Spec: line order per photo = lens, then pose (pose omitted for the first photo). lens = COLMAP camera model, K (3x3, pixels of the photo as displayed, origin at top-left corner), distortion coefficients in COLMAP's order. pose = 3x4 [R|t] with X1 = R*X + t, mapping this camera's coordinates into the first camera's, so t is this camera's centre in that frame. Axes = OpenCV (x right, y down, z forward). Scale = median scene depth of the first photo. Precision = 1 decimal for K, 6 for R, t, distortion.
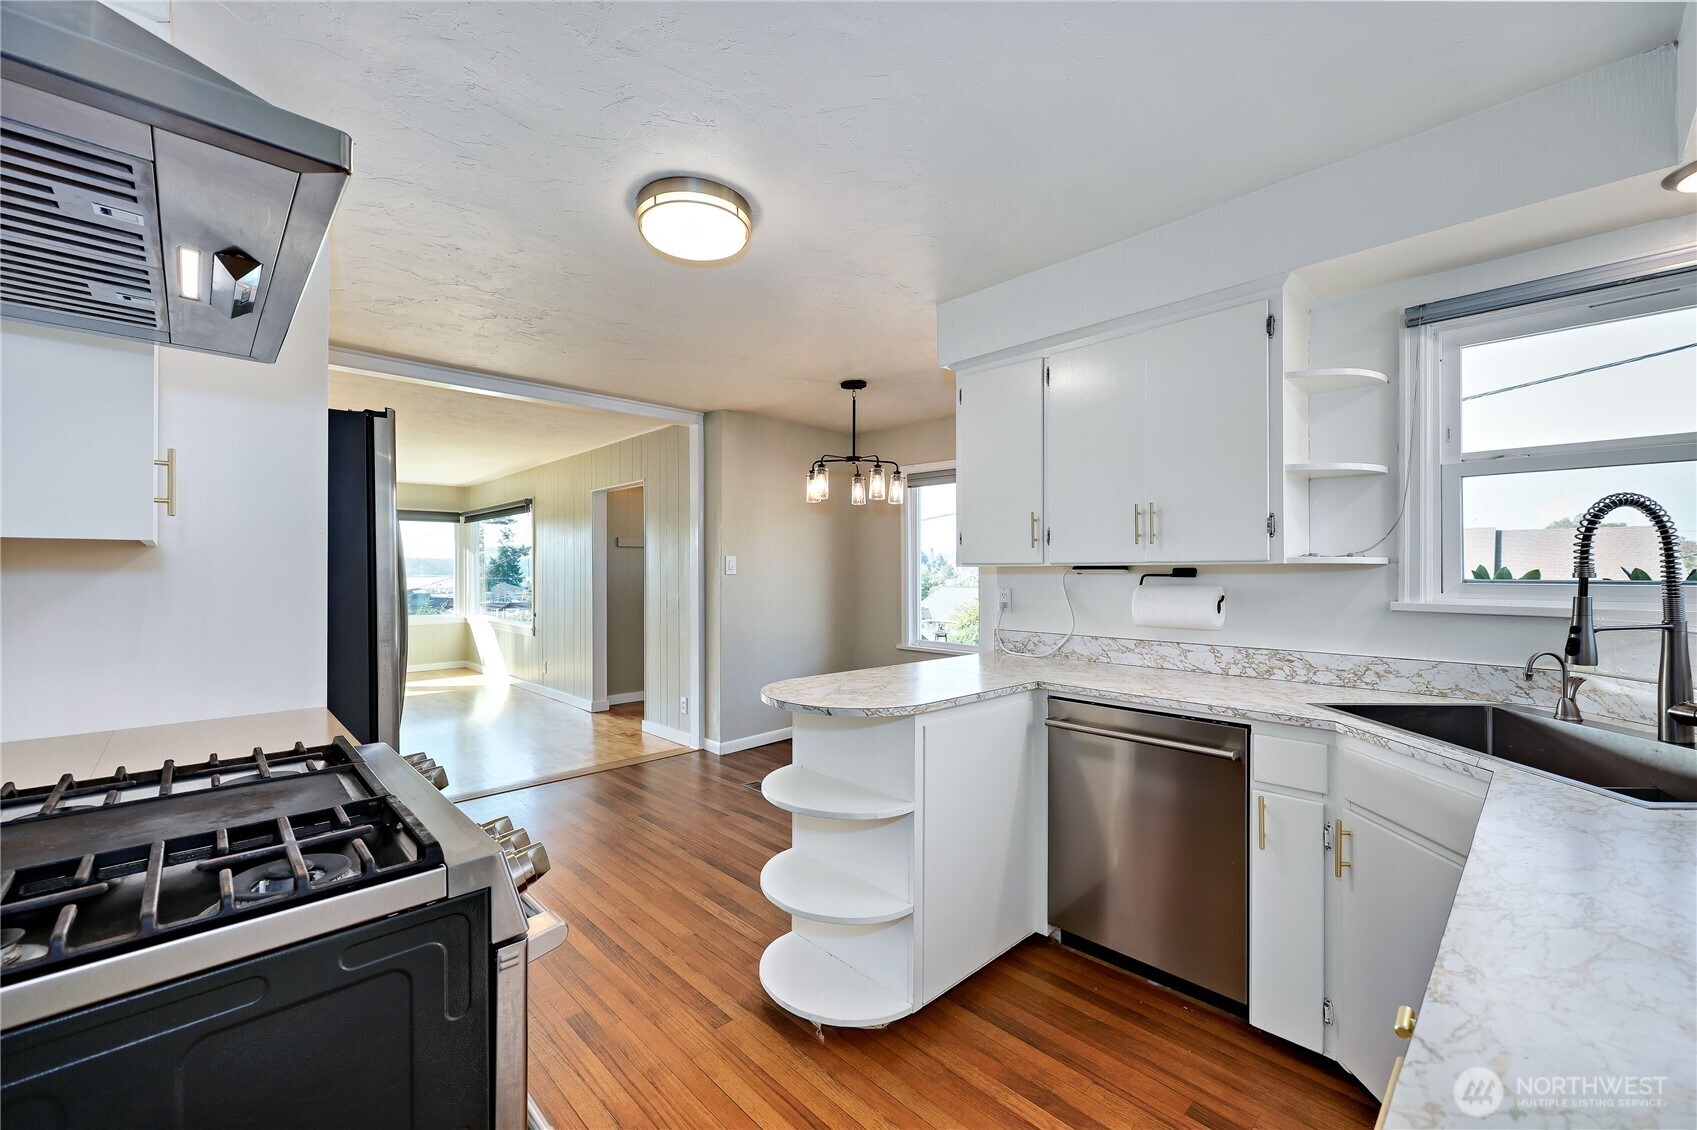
lens RADIAL K [[683.4, 0, 850.4], [0, 683.4, 569.8], [0, 0, 1]] dist [0.000526, -0.000042]
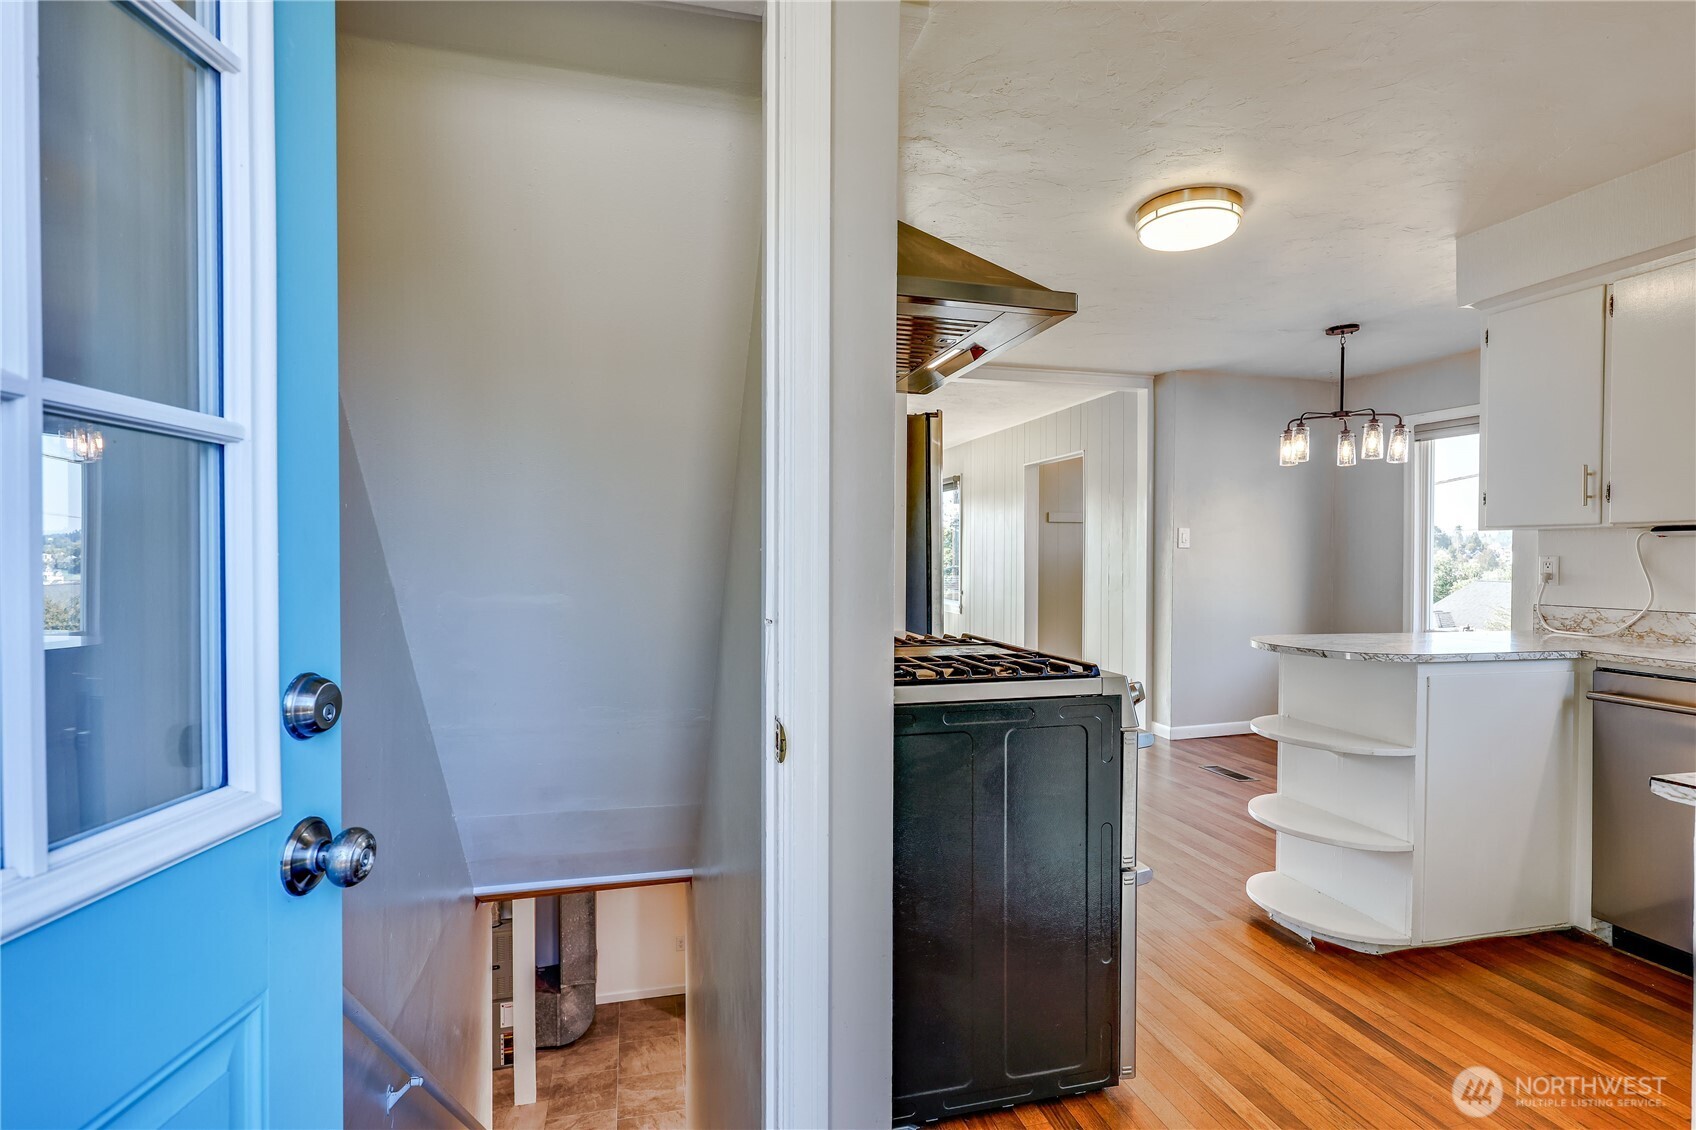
lens RADIAL K [[839.9, 0, 847.4], [0, 839.9, 567.7], [0, 0, 1]] dist [0.000055, 0.000475]
pose [[0.872220, 0.011495, -0.488979, -0.027498], [-0.005105, 0.999883, 0.014398, 0.034323], [0.489087, -0.010062, 0.872177, -0.375089]]
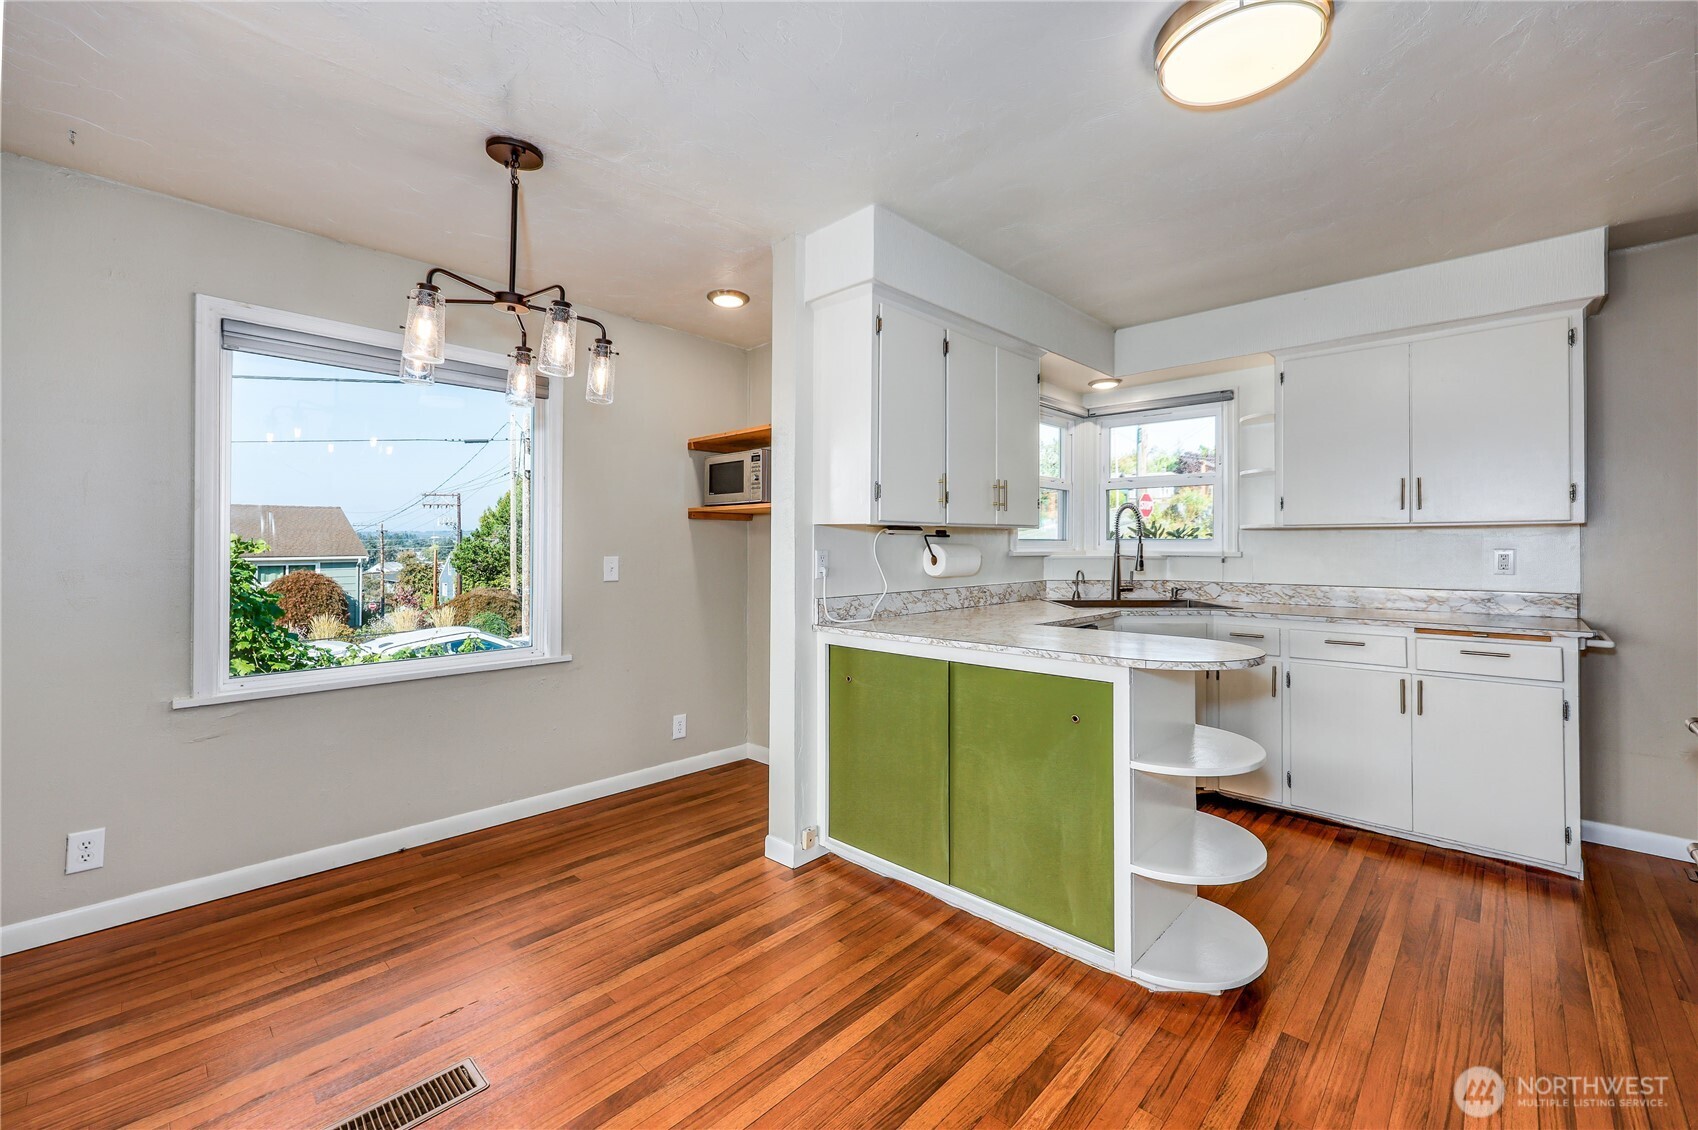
lens RADIAL K [[698.3, 0, 854.0], [0, 698.3, 539.8], [0, 0, 1]] dist [-0.000407, 0.000059]
pose [[-0.041924, 0.010531, 0.999065, -0.733924], [0.004192, 0.999937, -0.010365, 0.026203], [-0.999112, 0.003754, -0.041965, 1.110086]]
